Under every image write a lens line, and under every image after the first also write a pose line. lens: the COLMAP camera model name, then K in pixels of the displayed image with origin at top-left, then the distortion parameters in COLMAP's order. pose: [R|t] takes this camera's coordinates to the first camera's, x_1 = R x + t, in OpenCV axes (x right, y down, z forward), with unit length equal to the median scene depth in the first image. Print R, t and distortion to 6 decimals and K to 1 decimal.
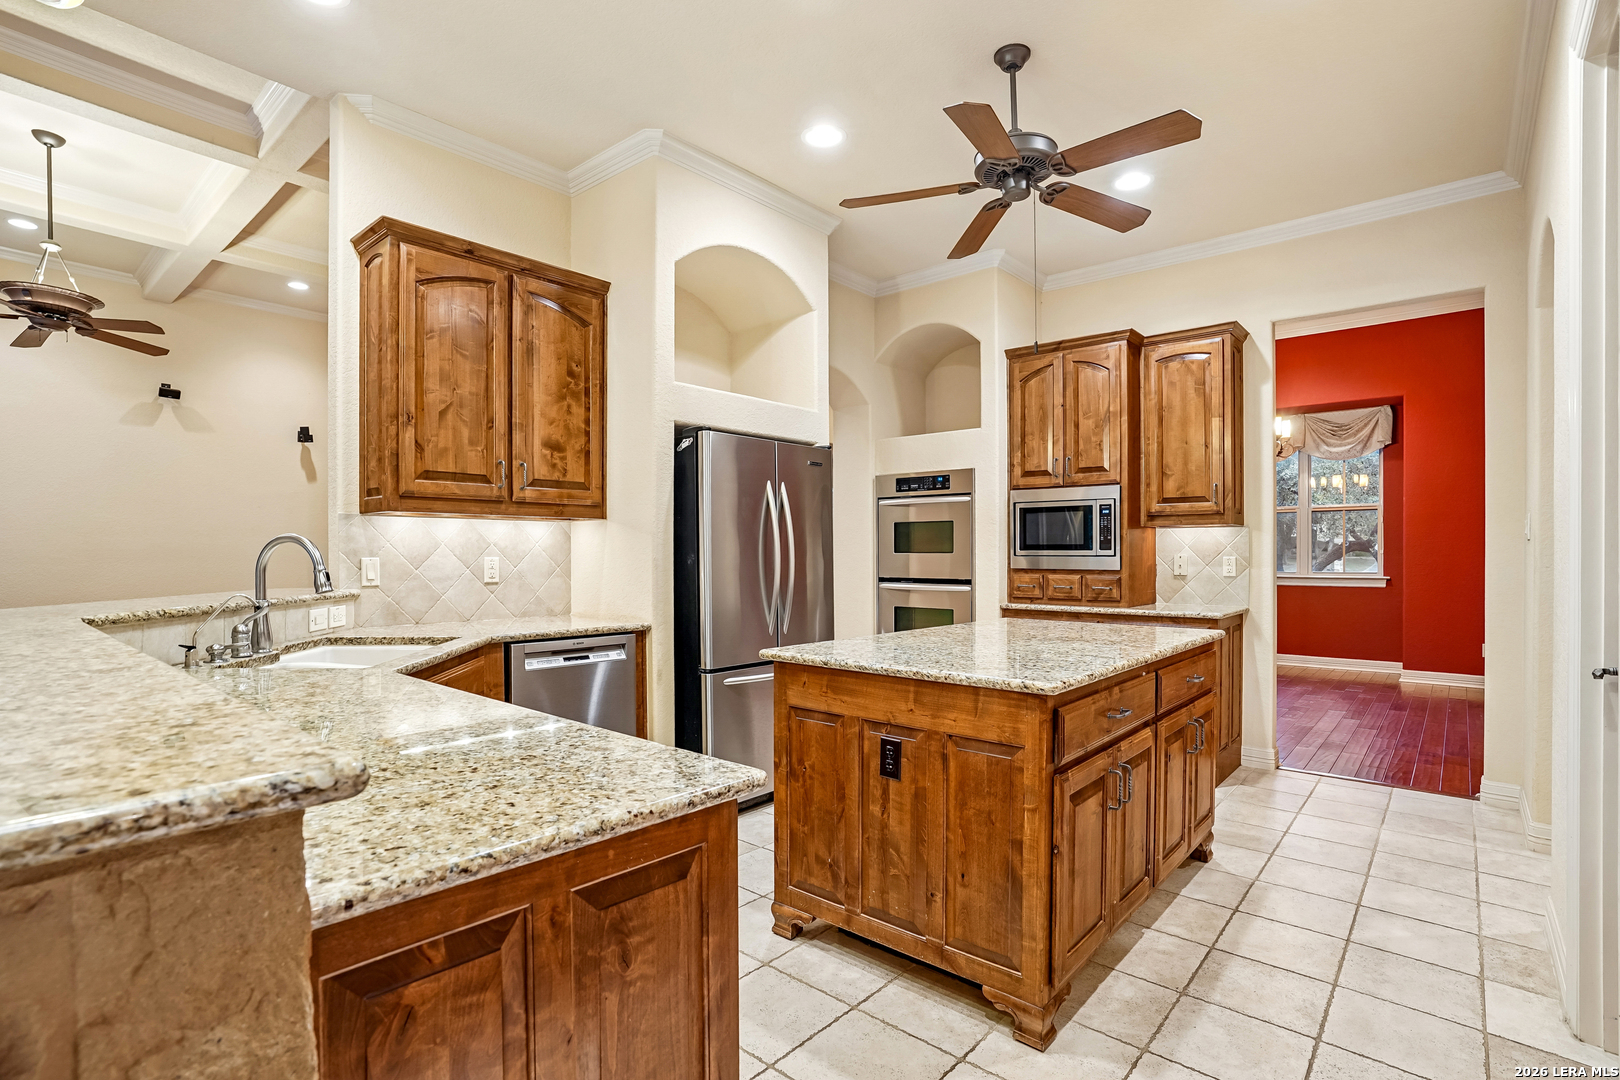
lens RADIAL K [[781.5, 0, 810.0], [0, 781.5, 540.0], [0, 0, 1]] dist [-0.023982, 0.000030]
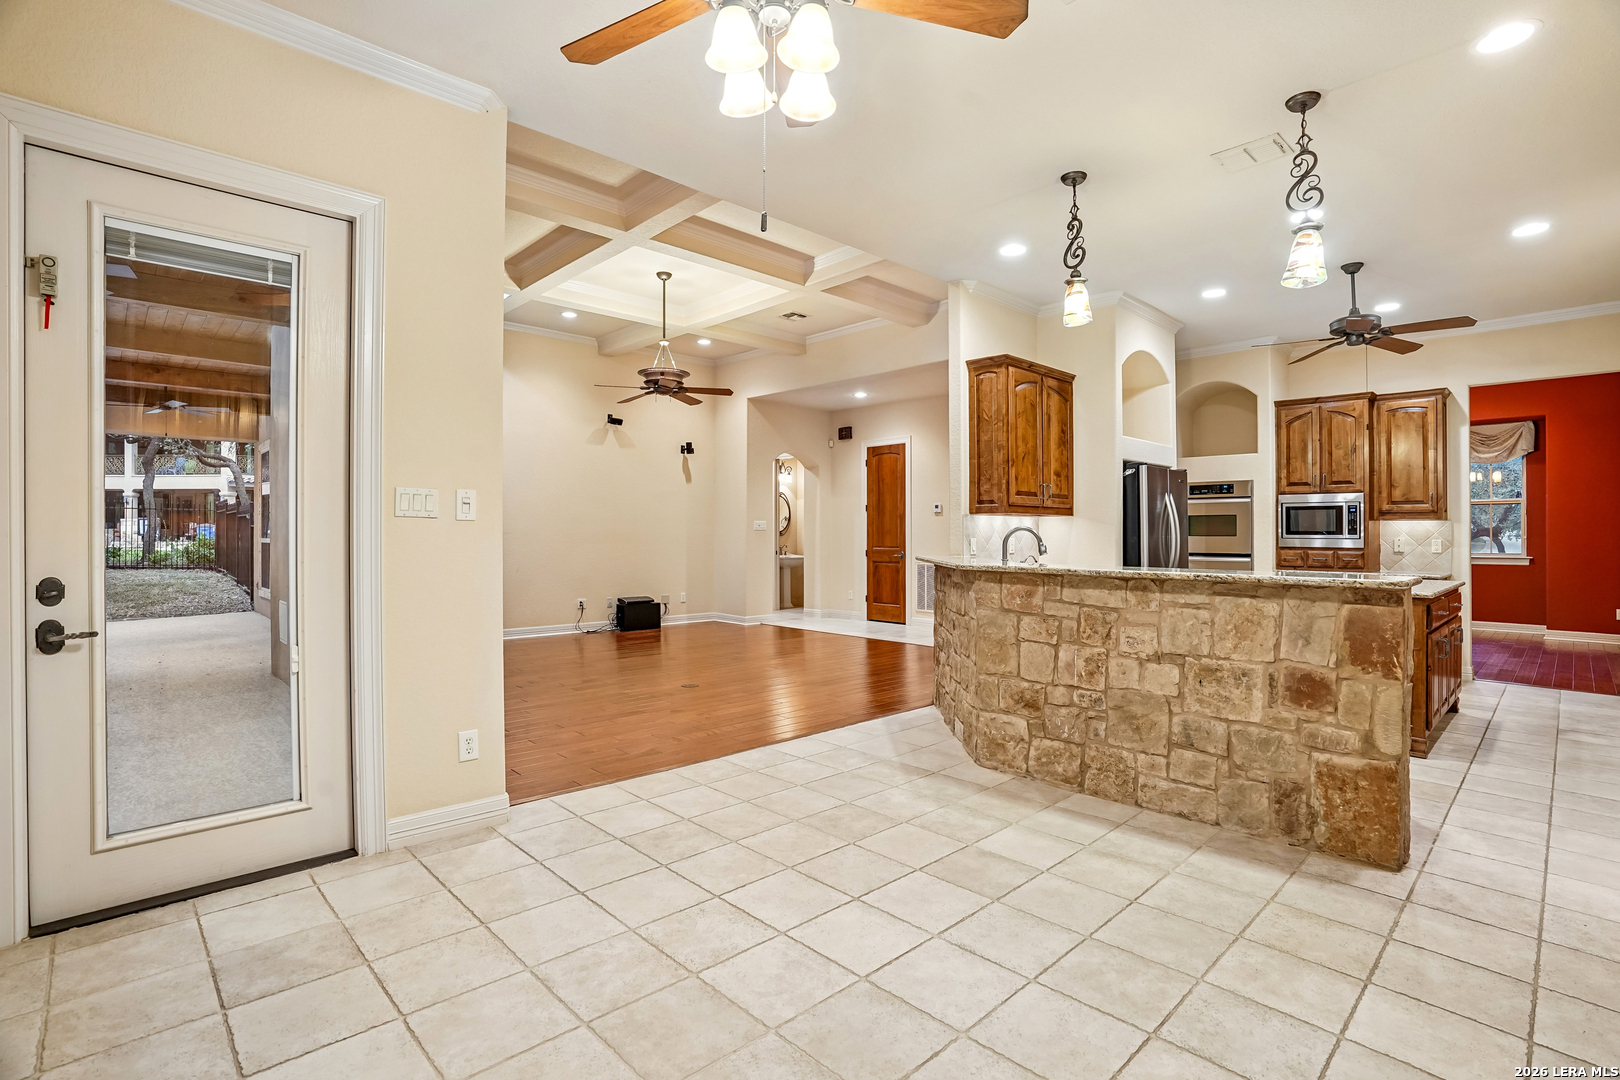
lens RADIAL K [[770.0, 0, 812.9], [0, 770.0, 522.1], [0, 0, 1]] dist [-0.023682, 0.000444]
pose [[0.995682, 0.003645, -0.092759, -0.519665], [-0.004069, 0.999982, -0.004387, -0.001227], [0.092741, 0.004746, 0.995679, -0.570042]]
